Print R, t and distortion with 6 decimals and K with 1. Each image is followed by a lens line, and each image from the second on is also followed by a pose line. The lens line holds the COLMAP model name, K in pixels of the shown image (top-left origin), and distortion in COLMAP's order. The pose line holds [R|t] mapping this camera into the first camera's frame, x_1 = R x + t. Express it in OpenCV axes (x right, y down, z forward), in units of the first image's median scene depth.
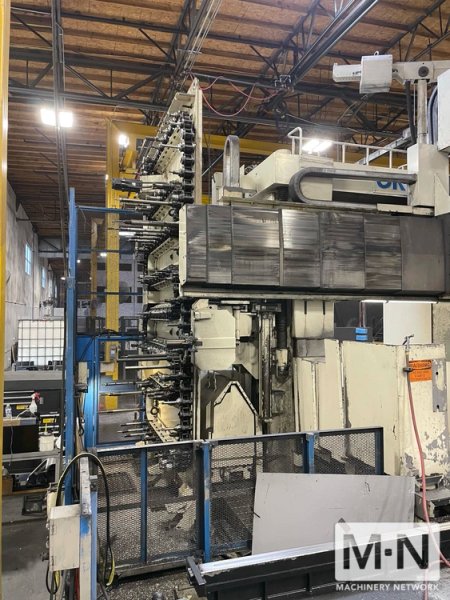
lens RADIAL K [[458.2, 0, 225.4], [0, 458.2, 307.9], [0, 0, 1]] dist [0.094175, -0.123615]
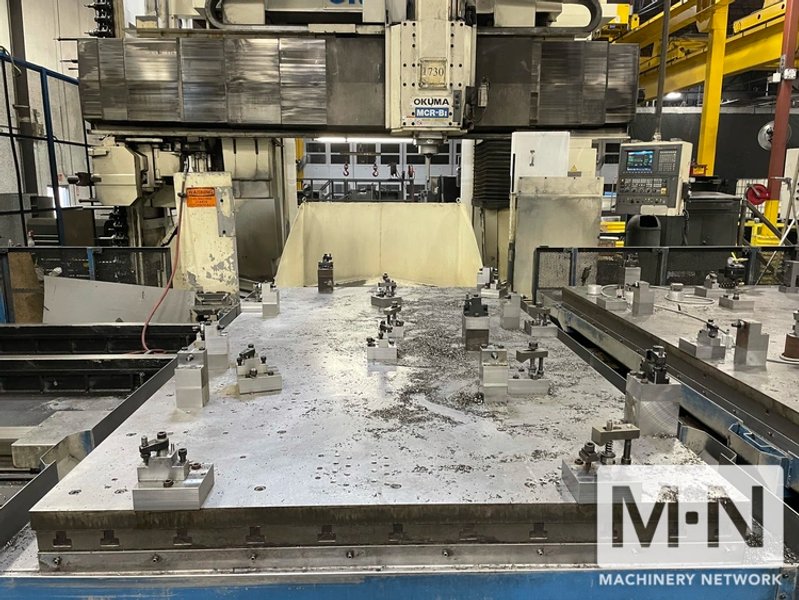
lens RADIAL K [[615.9, 0, 401.1], [0, 615.9, 304.0], [0, 0, 1]] dist [0.099407, -0.134899]
pose [[0.961043, 0.049364, -0.271956, 0.928045], [0.006427, 0.979666, 0.200534, 0.067014], [0.276325, -0.194470, 0.941183, -0.201036]]
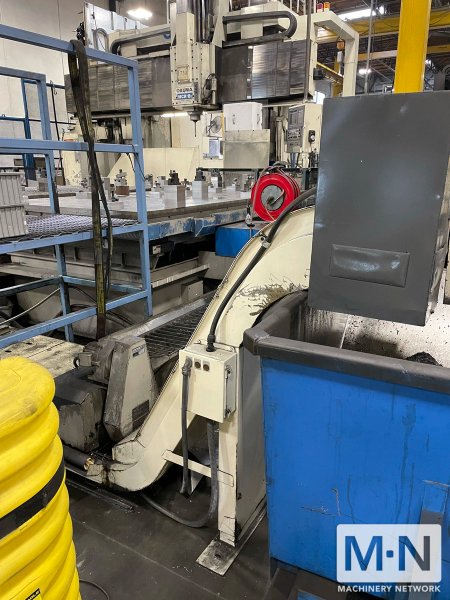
lens RADIAL K [[462.5, 0, 225.0], [0, 462.5, 300.0], [0, 0, 1]] dist [0.099407, -0.134899]
pose [[0.658802, 0.202604, -0.724521, 2.121698], [0.021988, 0.957458, 0.287735, 0.165056], [0.751995, -0.205491, 0.626321, -0.062717]]
